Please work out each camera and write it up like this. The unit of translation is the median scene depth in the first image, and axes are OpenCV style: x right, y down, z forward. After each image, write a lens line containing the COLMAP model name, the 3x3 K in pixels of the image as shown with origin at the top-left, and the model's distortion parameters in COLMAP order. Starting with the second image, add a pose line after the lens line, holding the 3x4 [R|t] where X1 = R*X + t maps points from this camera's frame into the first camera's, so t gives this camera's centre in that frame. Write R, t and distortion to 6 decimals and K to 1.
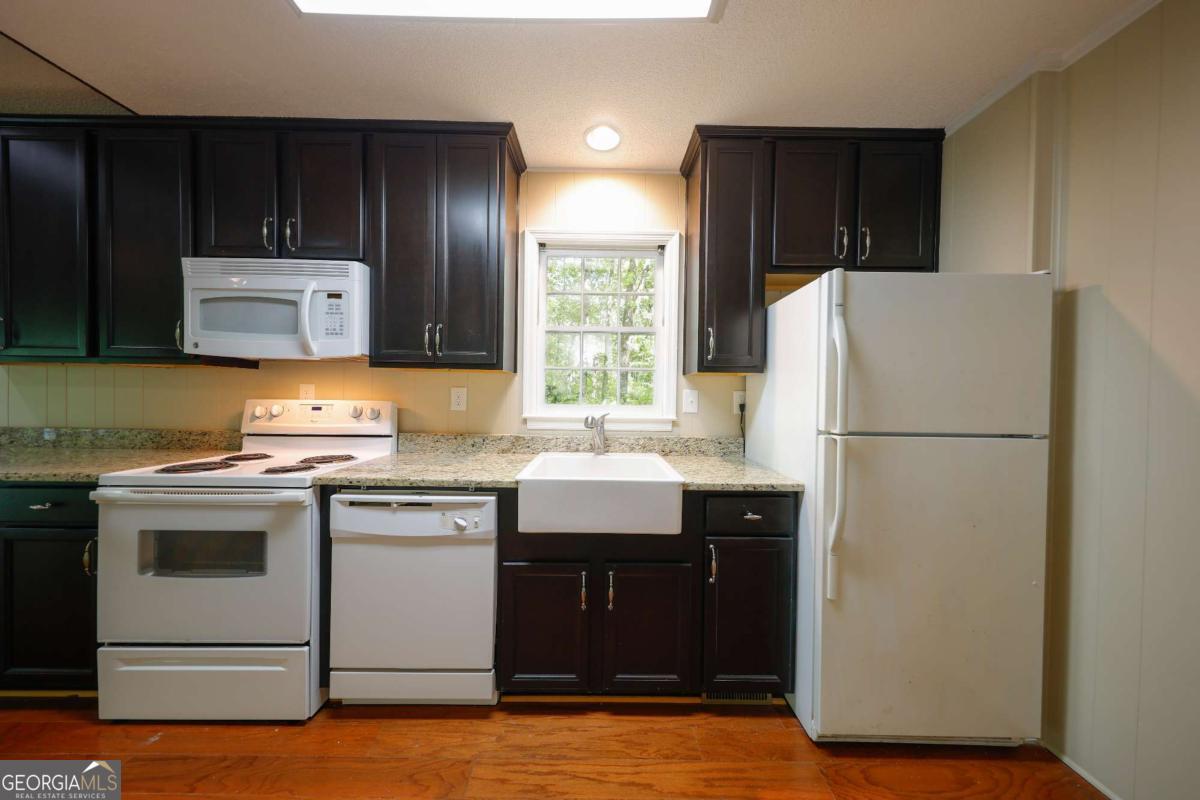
lens RADIAL K [[377.6, 0, 597.9], [0, 377.6, 401.0], [0, 0, 1]] dist [-0.000436, -0.000295]
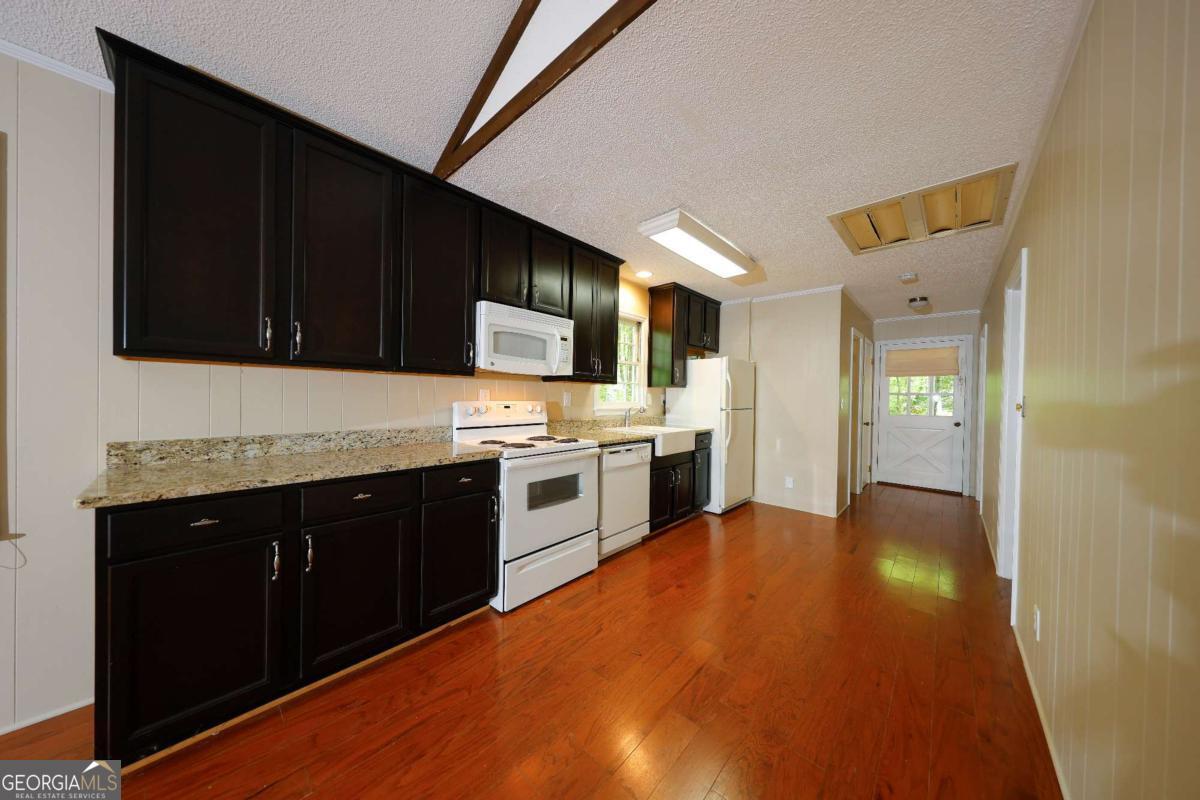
lens RADIAL K [[377.6, 0, 596.9], [0, 377.6, 398.2], [0, 0, 1]] dist [-0.000436, -0.000295]
pose [[0.685545, -0.007068, 0.727996, -1.824832], [0.006103, 0.999974, 0.003962, -0.020426], [-0.728005, 0.001727, 0.685570, -0.266519]]
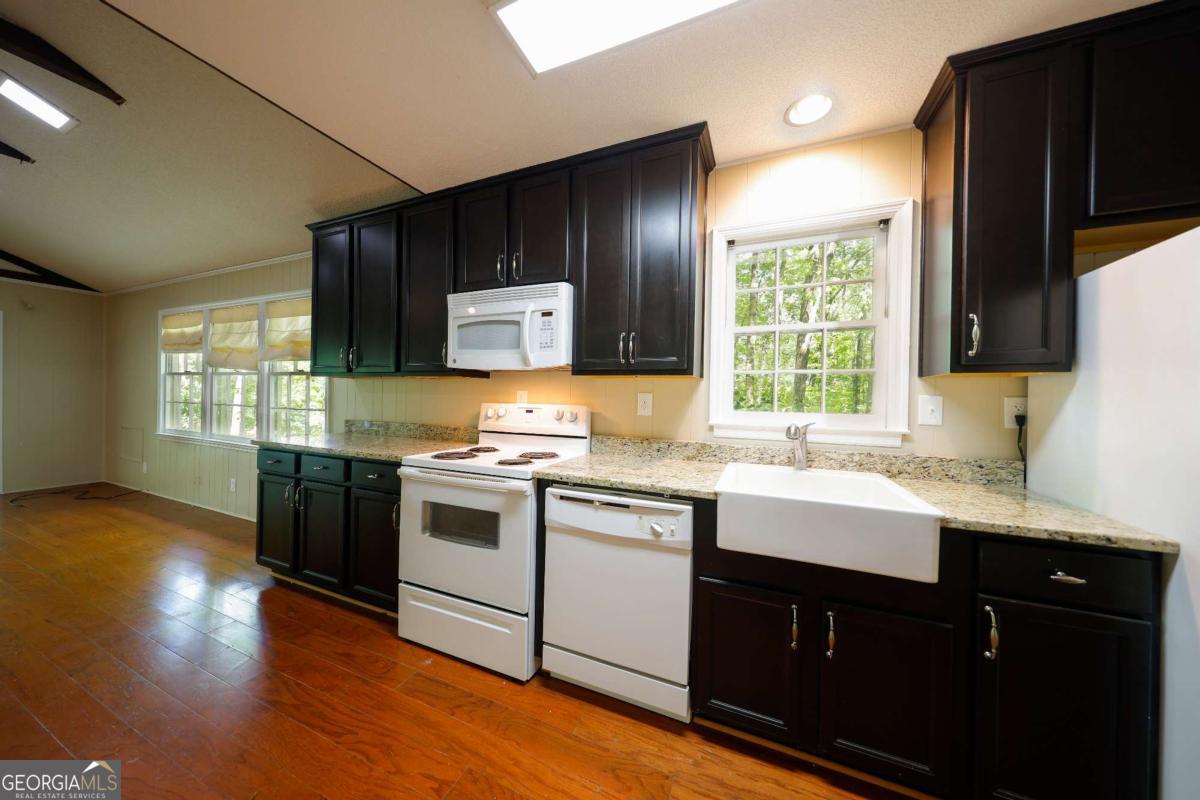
lens RADIAL K [[377.6, 0, 600.7], [0, 377.6, 398.5], [0, 0, 1]] dist [-0.000436, -0.000295]
pose [[0.917146, 0.003595, -0.398534, -0.086909], [-0.011284, 0.999793, -0.016947, -0.003073], [0.398391, 0.020040, 0.916997, 0.012926]]
